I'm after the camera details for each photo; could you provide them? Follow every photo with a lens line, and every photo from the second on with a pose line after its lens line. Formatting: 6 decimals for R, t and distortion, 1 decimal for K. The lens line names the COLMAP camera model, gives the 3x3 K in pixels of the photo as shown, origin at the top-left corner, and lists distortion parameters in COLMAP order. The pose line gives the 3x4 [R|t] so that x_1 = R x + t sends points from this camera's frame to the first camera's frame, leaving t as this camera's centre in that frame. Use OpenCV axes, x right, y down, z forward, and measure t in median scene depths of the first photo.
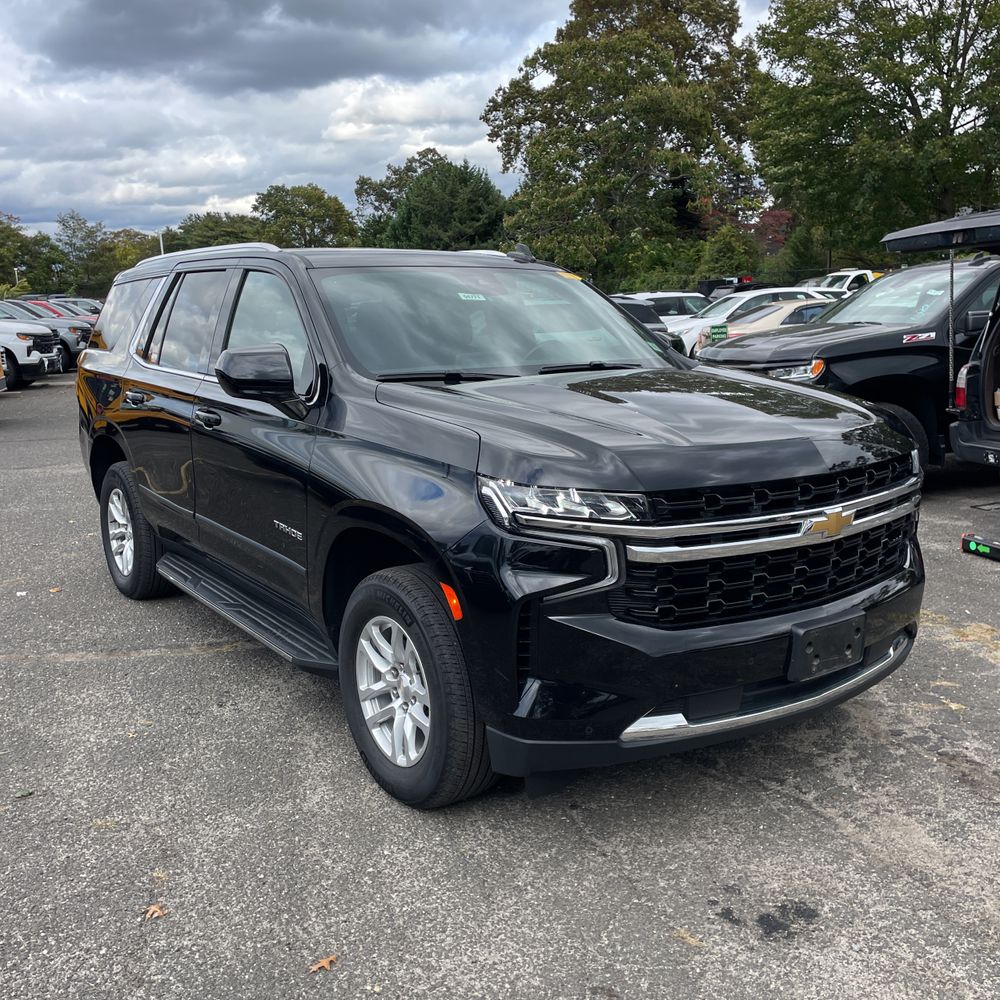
lens RADIAL K [[1005.5, 0, 499.5], [0, 1005.5, 518.7], [0, 0, 1]] dist [0.097660, -0.124687]
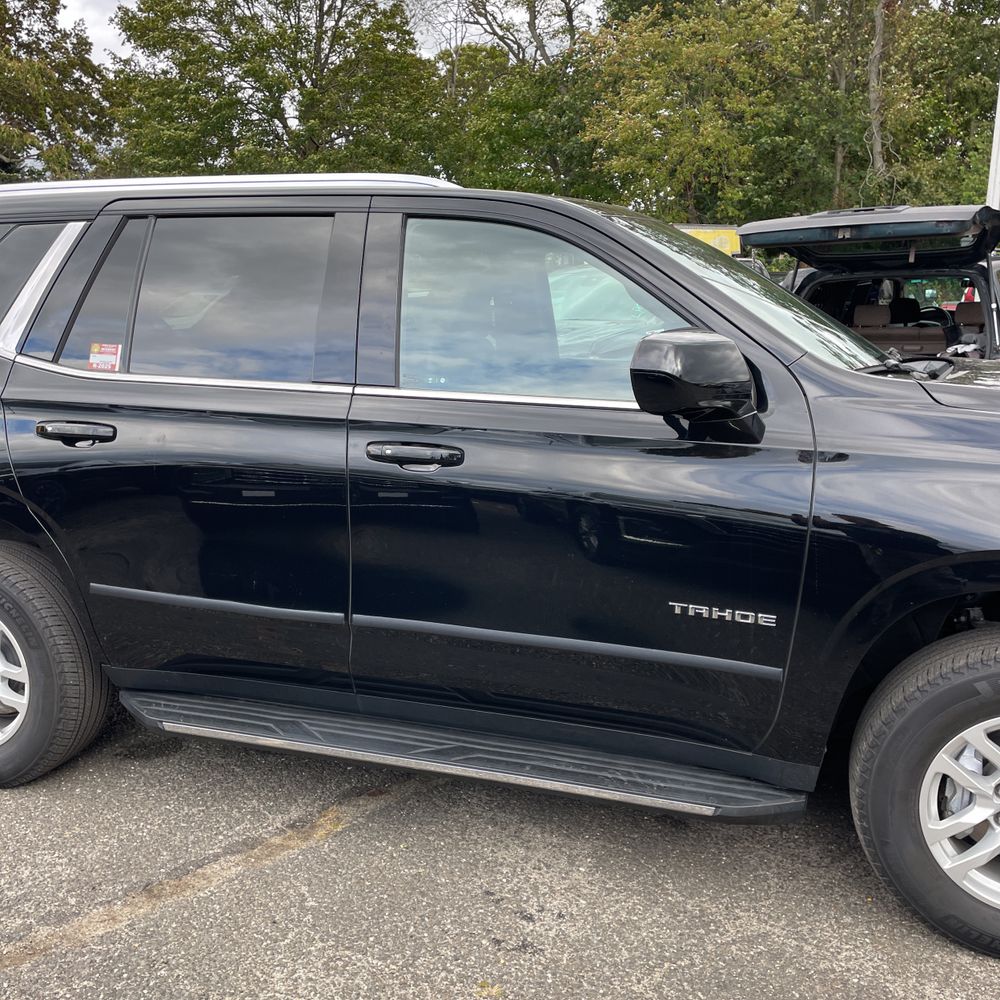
lens RADIAL K [[1010.2, 0, 500.0], [0, 1010.2, 500.0], [0, 0, 1]] dist [0.112330, -0.144652]
pose [[0.798245, -0.100710, 0.593853, -0.586378], [0.113726, 0.993390, 0.015598, -0.073551], [-0.591499, 0.055085, 0.804422, 0.460906]]
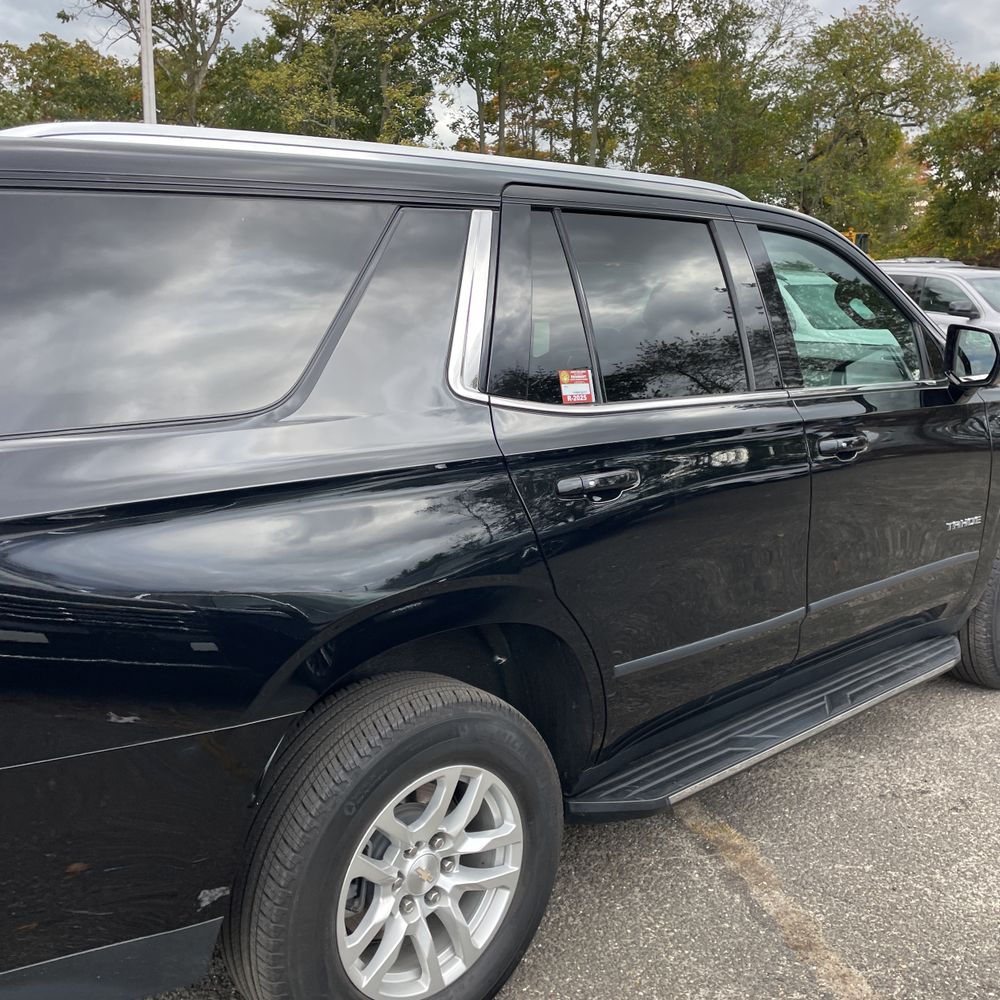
lens RADIAL K [[1007.5, 0, 504.4], [0, 1007.5, 503.4], [0, 0, 1]] dist [0.125232, -0.170720]
pose [[-0.114677, -0.184976, 0.976029, -0.902575], [0.206937, 0.956509, 0.205591, -0.241304], [-0.971610, 0.225553, -0.071411, 1.227402]]
